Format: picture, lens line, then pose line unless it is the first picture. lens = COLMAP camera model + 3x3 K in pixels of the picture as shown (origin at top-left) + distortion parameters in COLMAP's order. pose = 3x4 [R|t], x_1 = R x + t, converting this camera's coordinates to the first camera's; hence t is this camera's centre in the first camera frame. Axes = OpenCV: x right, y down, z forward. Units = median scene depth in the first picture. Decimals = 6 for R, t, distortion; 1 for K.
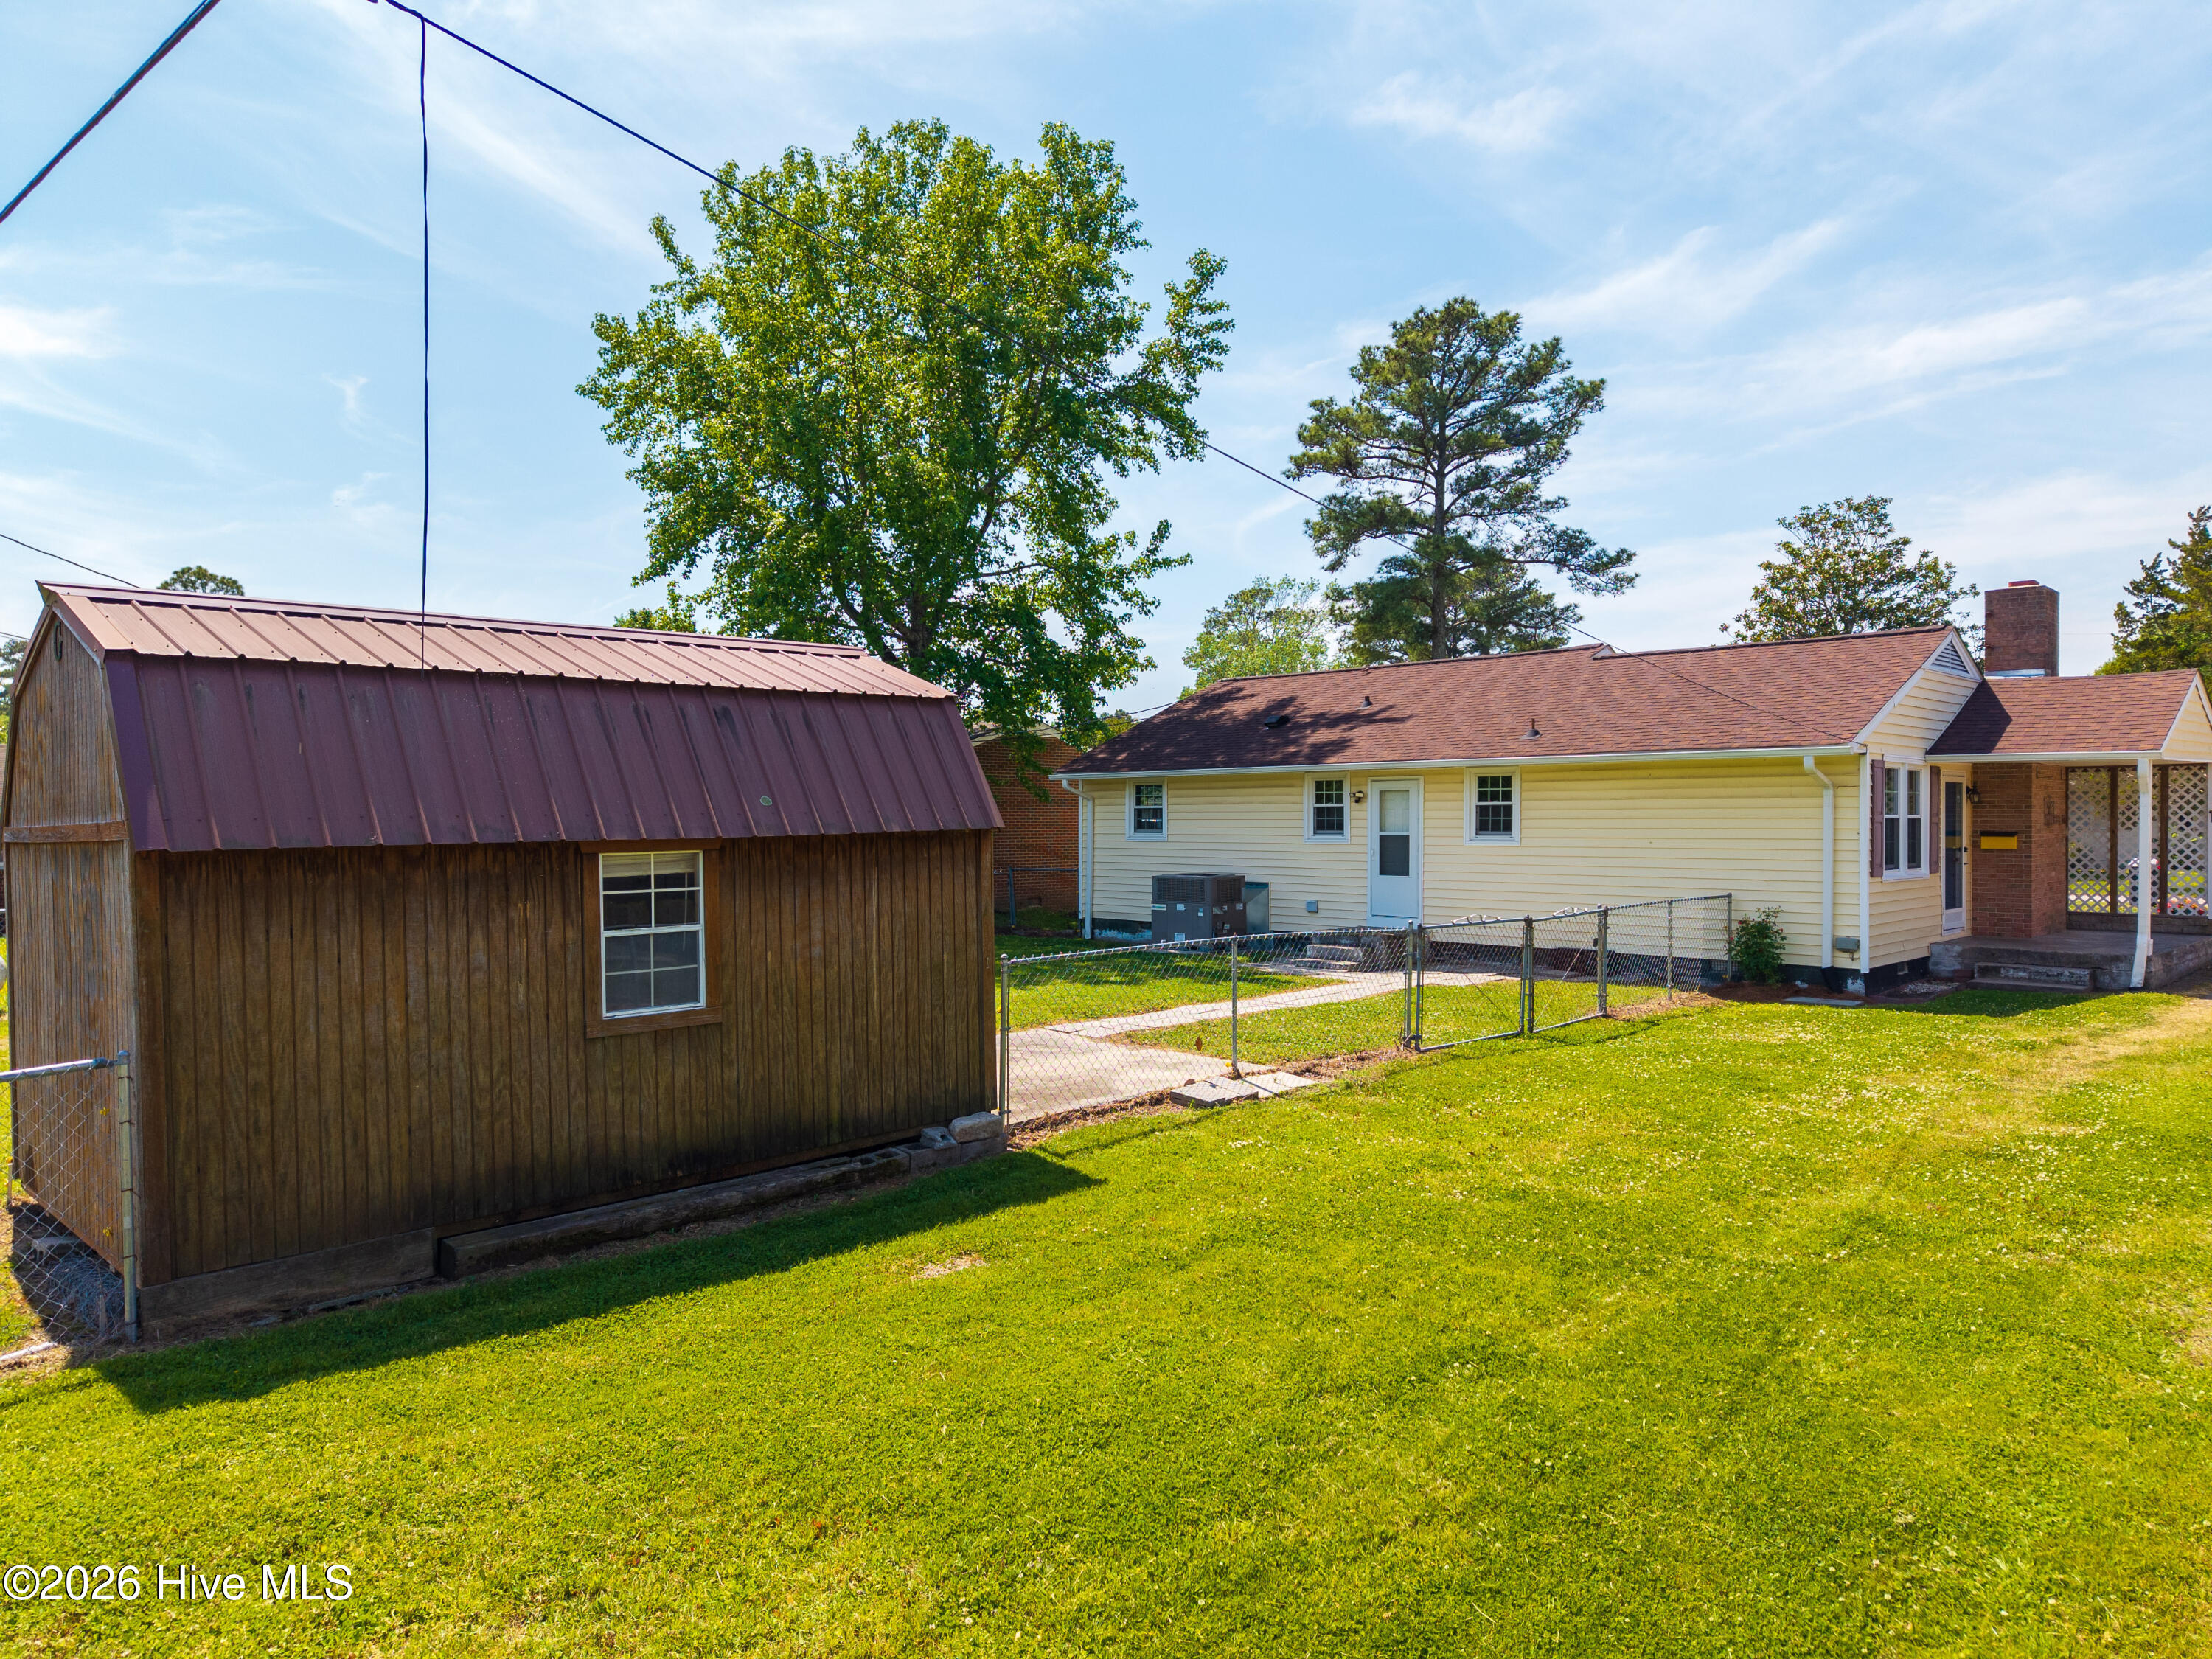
lens RADIAL K [[1531.2, 0, 1076.2], [0, 1531.2, 833.5], [0, 0, 1]] dist [0.004608, -0.004100]
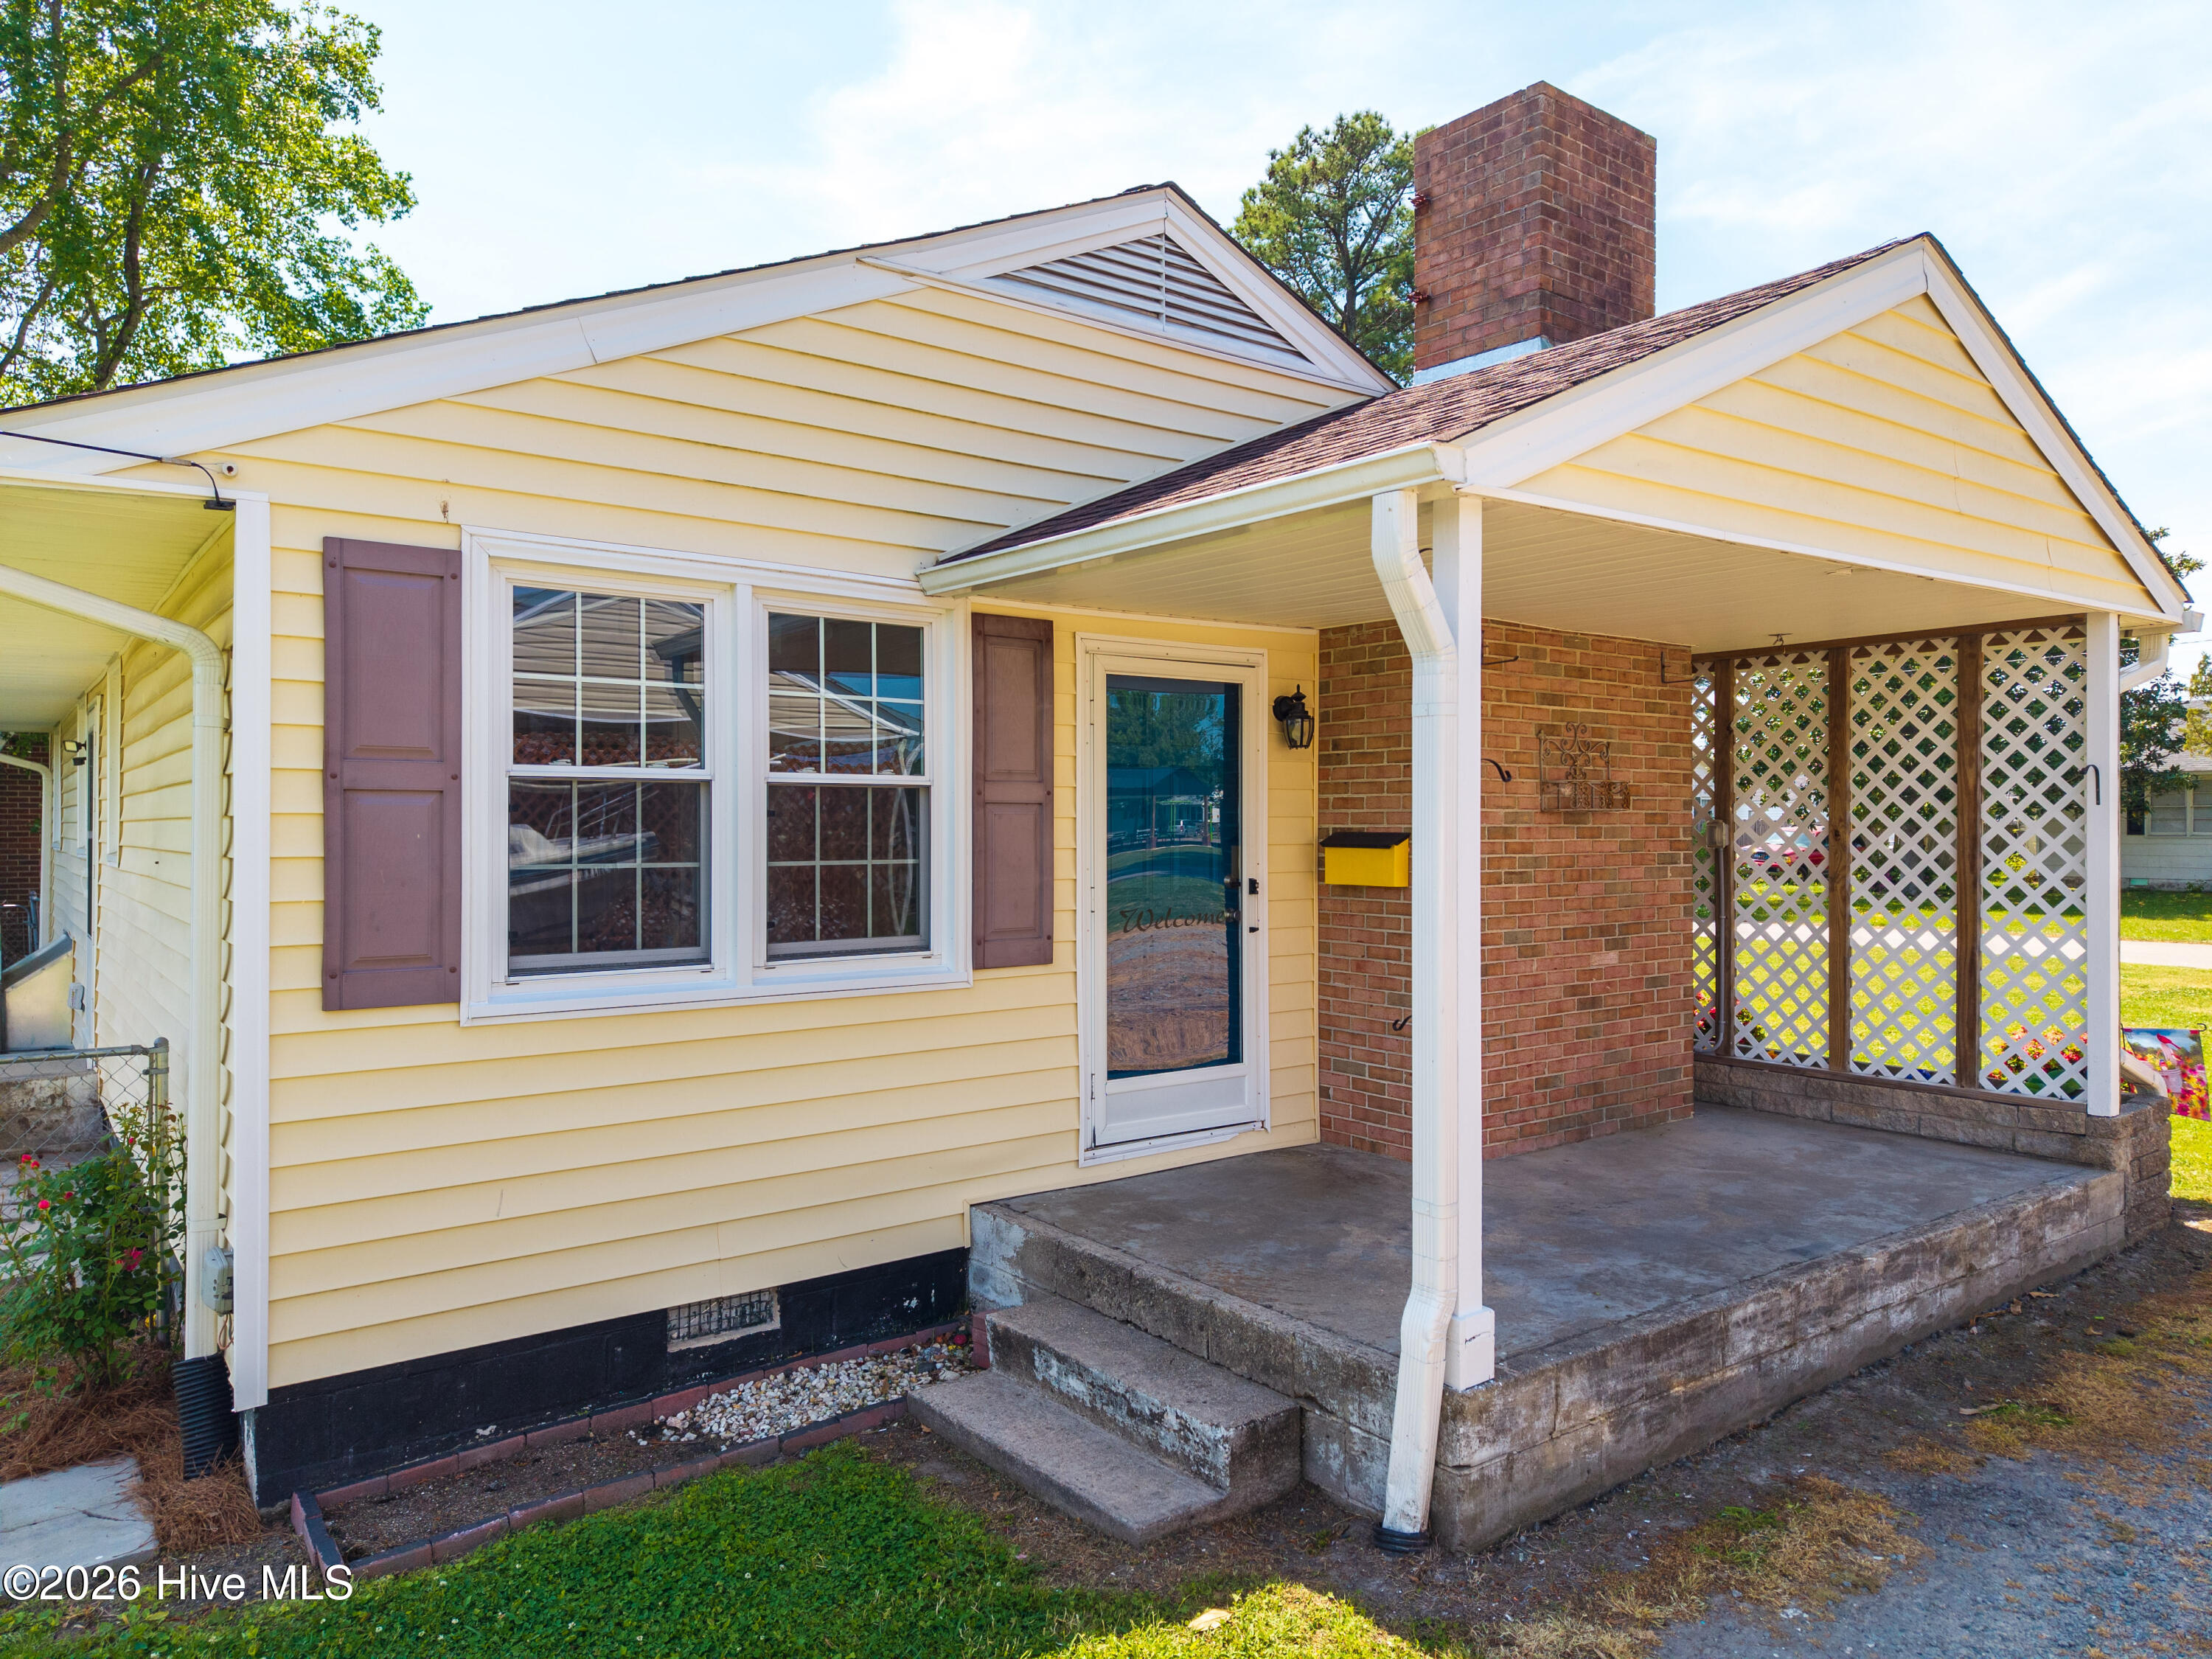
lens RADIAL K [[1471.4, 0, 1106.0], [0, 1471.4, 829.5], [0, 0, 1]] dist [0.006386, -0.001294]
pose [[0.987408, 0.001150, -0.158190, 0.583358], [-0.001382, 0.999998, -0.001359, -0.001590], [0.158188, 0.001561, 0.987408, 0.666196]]
